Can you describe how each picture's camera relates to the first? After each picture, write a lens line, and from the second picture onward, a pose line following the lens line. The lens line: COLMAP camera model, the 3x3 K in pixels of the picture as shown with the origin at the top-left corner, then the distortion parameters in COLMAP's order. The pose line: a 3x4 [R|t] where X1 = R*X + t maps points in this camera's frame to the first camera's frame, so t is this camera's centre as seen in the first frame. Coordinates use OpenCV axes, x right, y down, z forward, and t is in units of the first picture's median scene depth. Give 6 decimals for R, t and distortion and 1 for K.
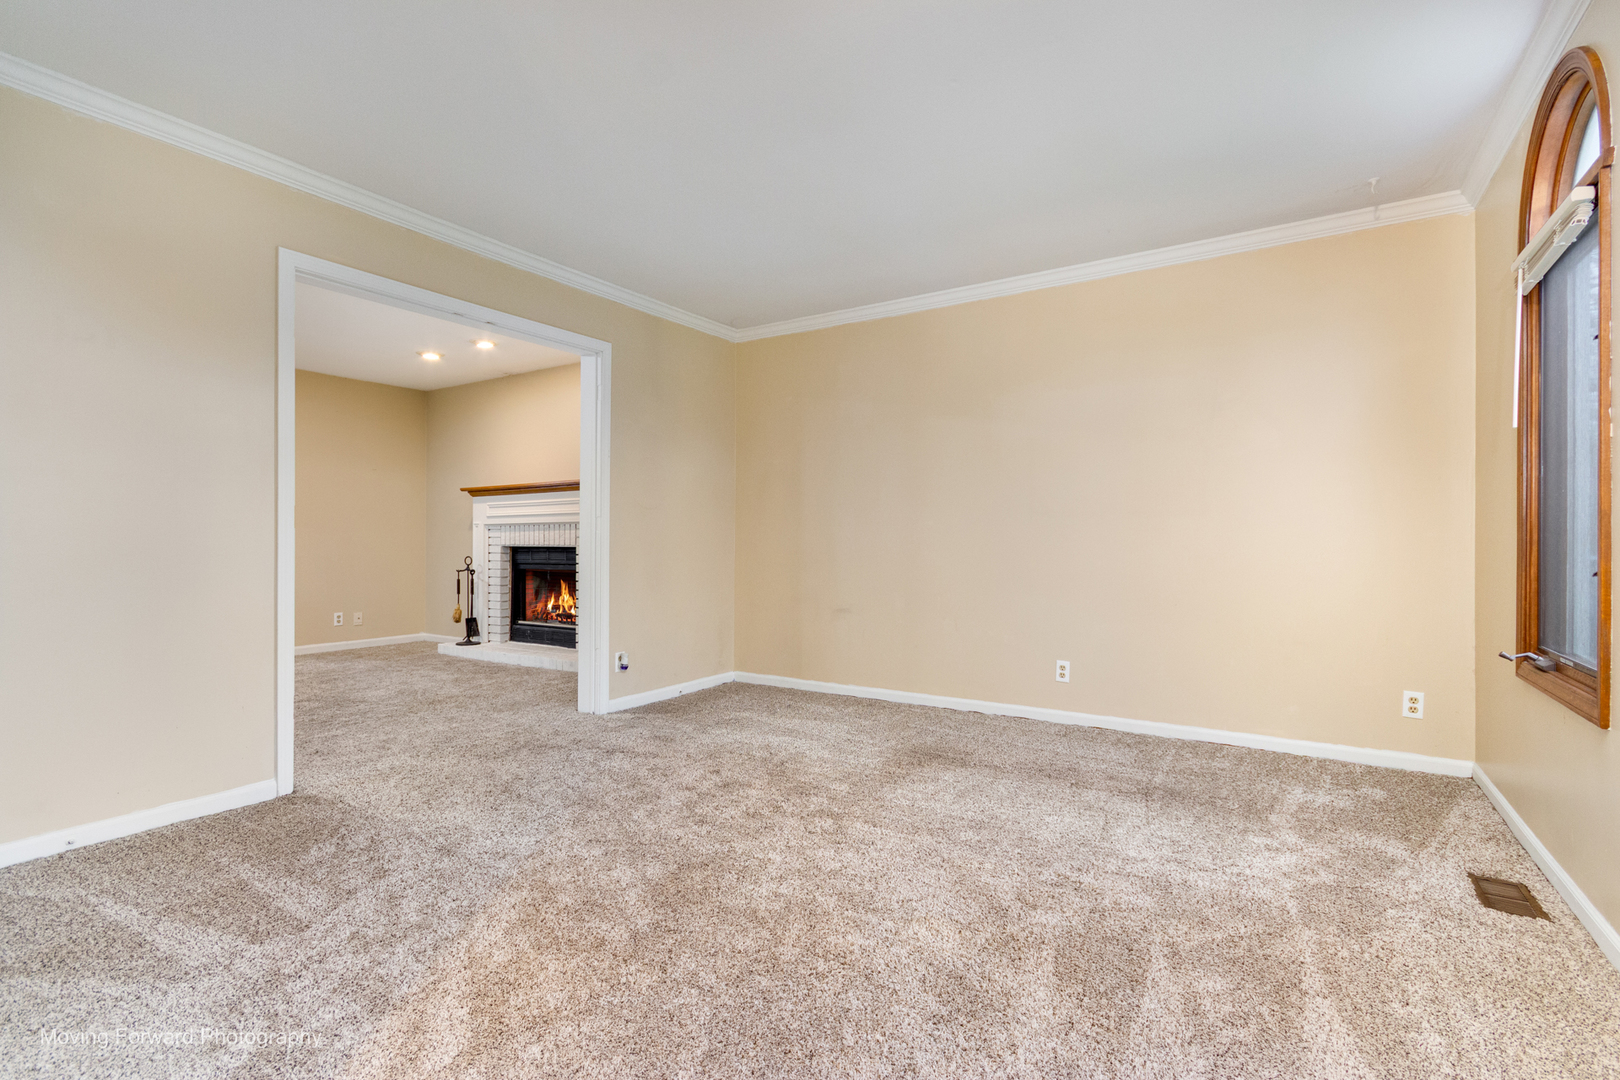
lens RADIAL K [[758.7, 0, 814.4], [0, 758.7, 546.6], [0, 0, 1]] dist [0.003929, 0.003011]
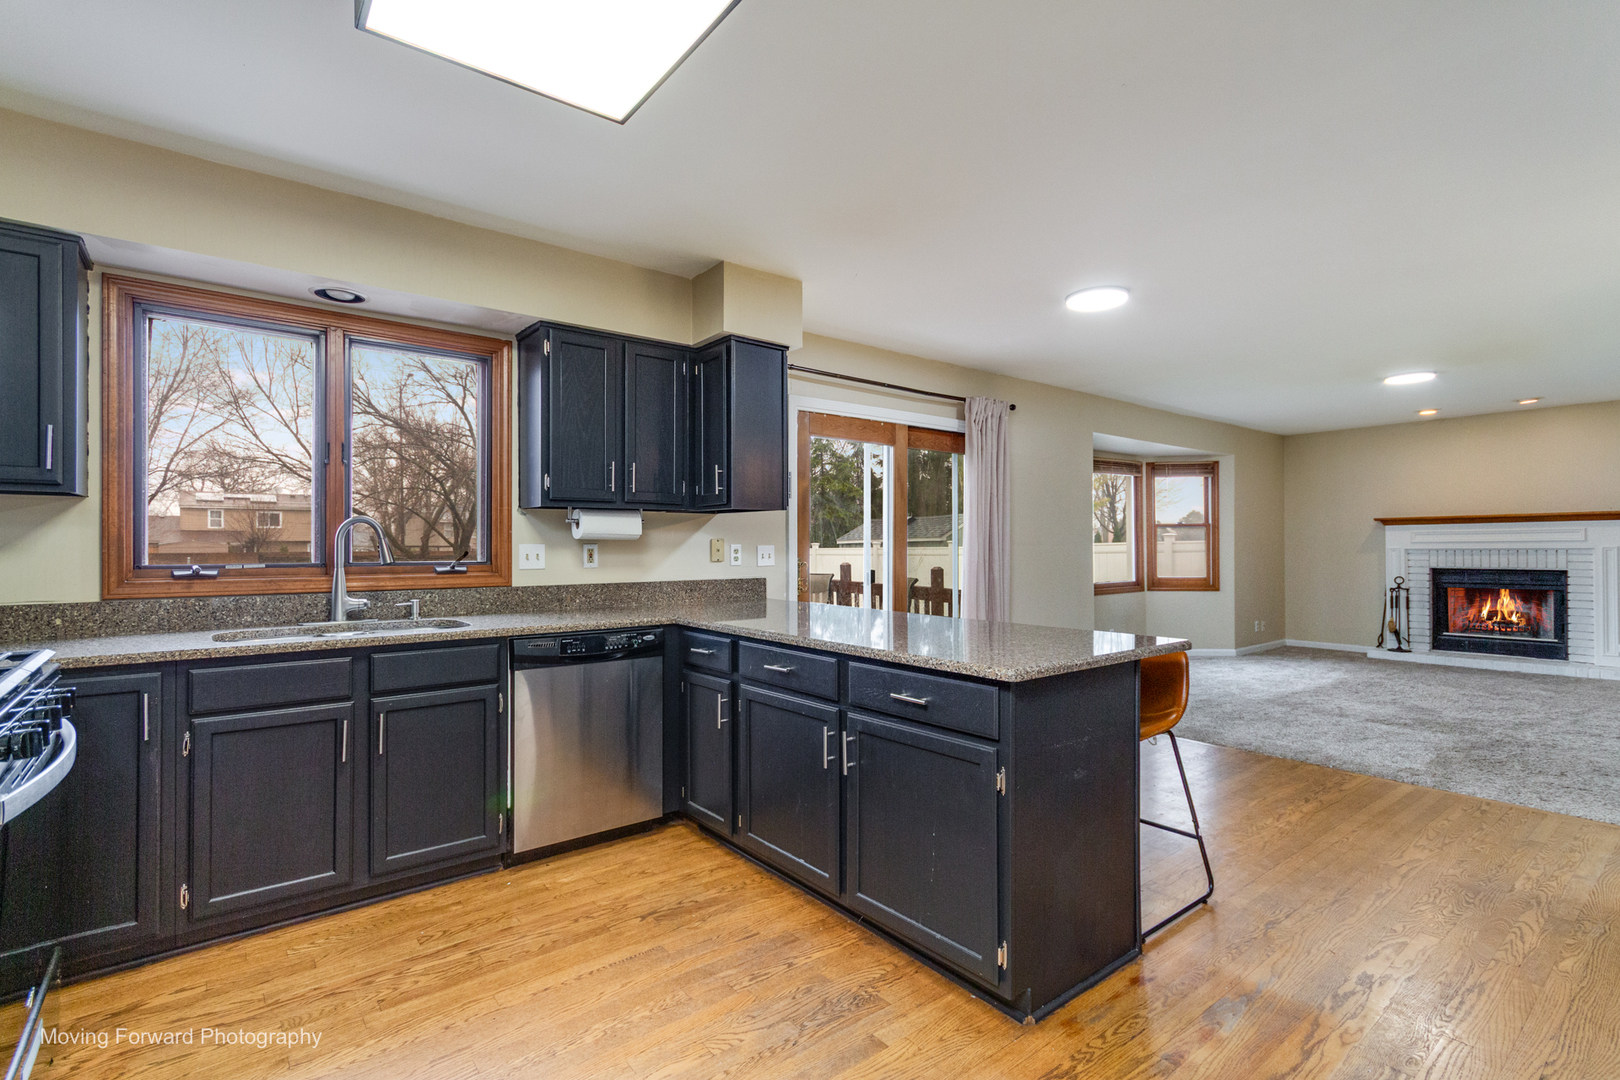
lens RADIAL K [[758.7, 0, 810.9], [0, 758.7, 544.9], [0, 0, 1]] dist [0.003929, 0.003011]
pose [[0.944433, -0.017952, -0.328213, -0.921883], [0.019946, 0.999797, 0.002709, -0.057709], [0.328098, -0.009105, 0.944600, -0.410310]]
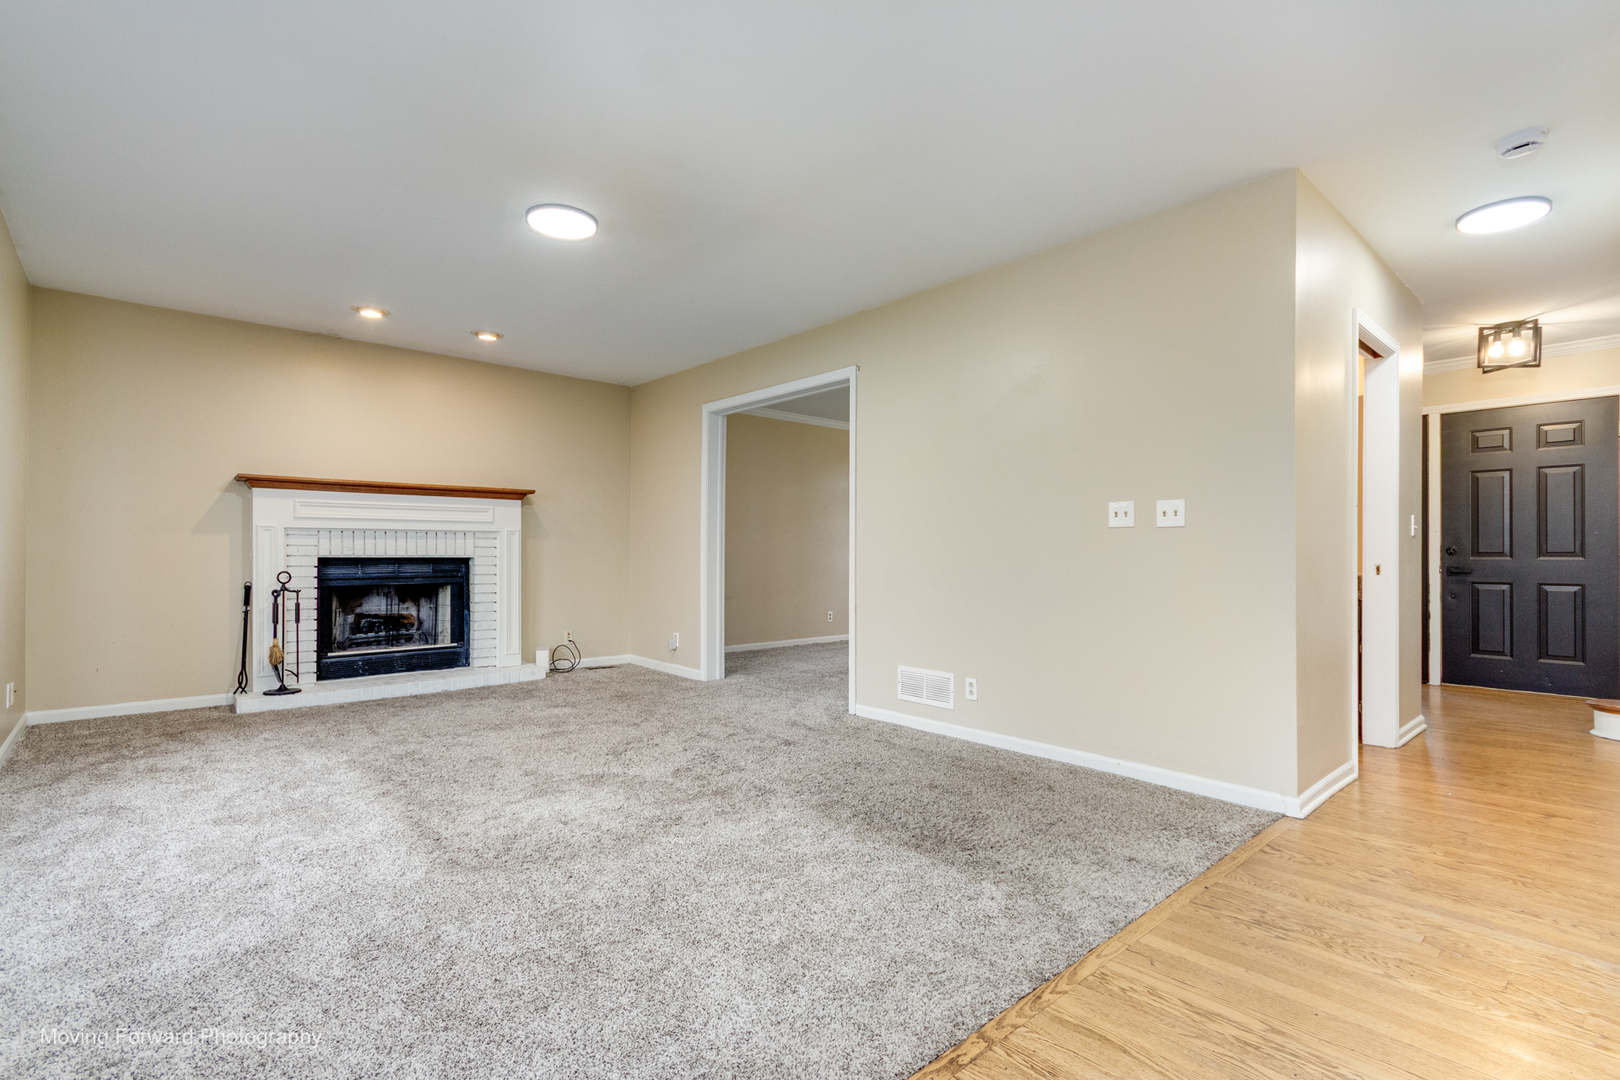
lens RADIAL K [[758.7, 0, 804.8], [0, 758.7, 553.6], [0, 0, 1]] dist [0.003929, 0.003011]
pose [[0.290032, -0.009237, 0.956972, -0.999454], [-0.003196, 0.999938, 0.010620, -0.013887], [-0.957012, -0.006138, 0.289985, 0.311040]]
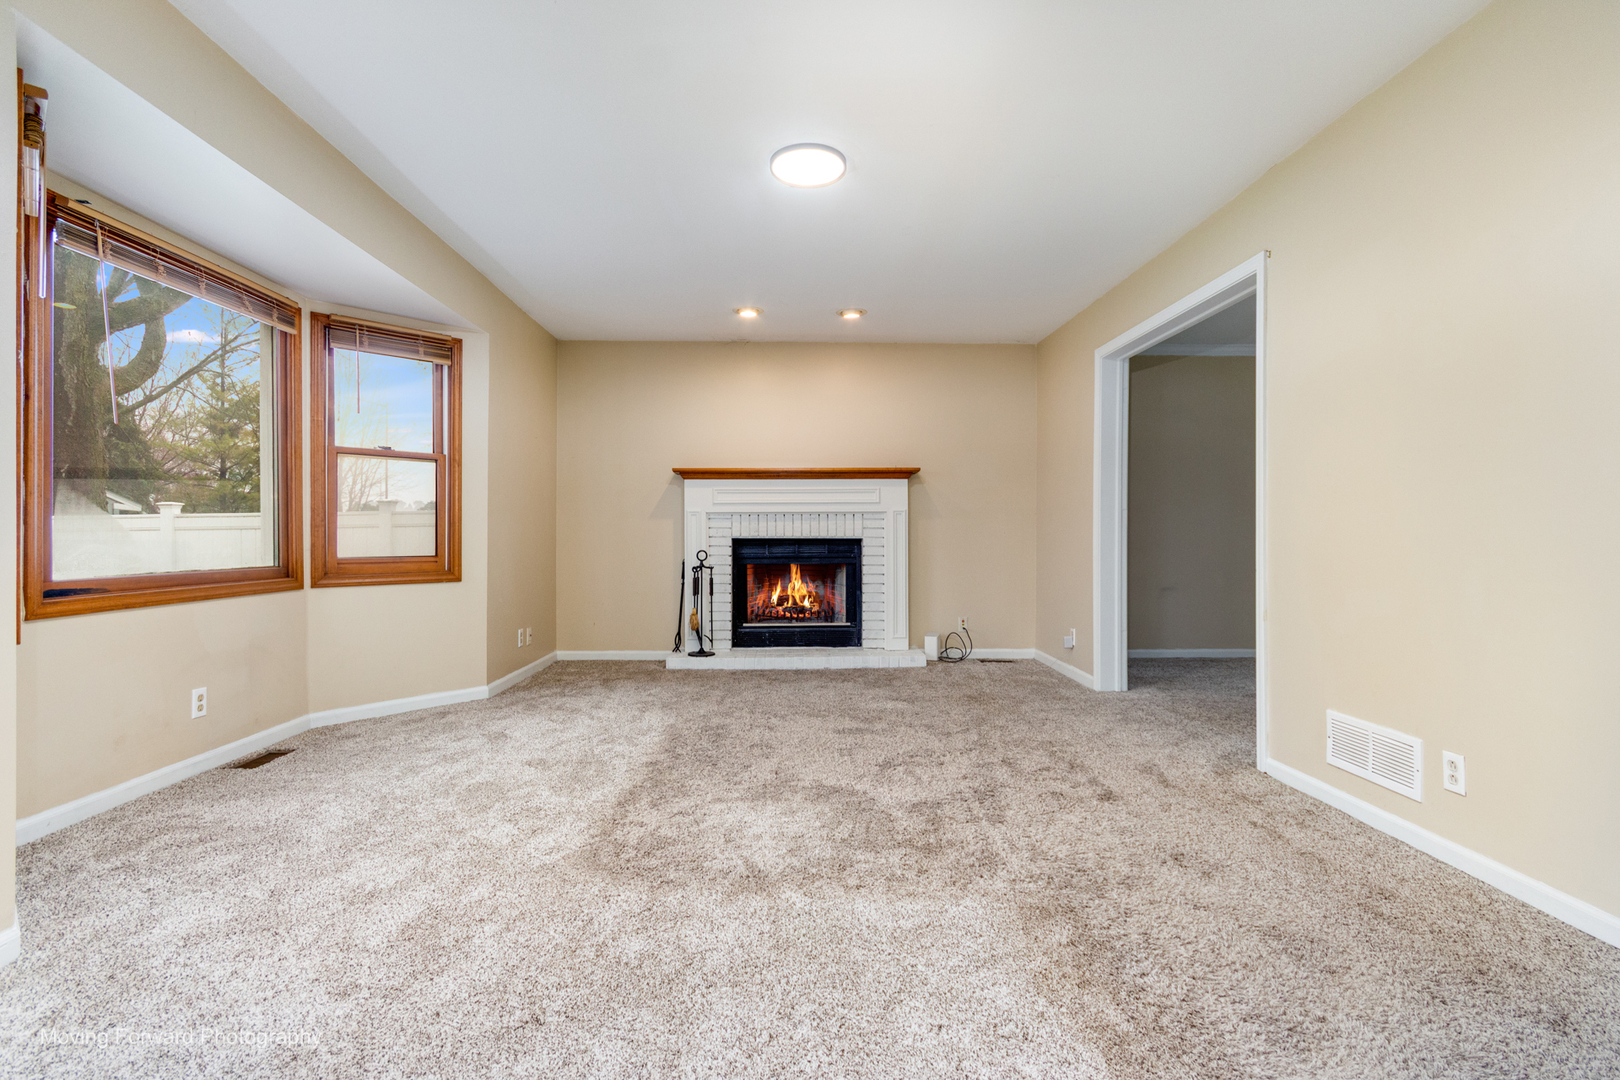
lens RADIAL K [[758.7, 0, 796.2], [0, 758.7, 532.4], [0, 0, 1]] dist [0.003929, 0.003011]
pose [[0.837820, -0.008092, 0.545886, -0.820757], [0.006873, 0.999967, 0.004275, -0.010238], [-0.545903, 0.000171, 0.837848, 0.237422]]
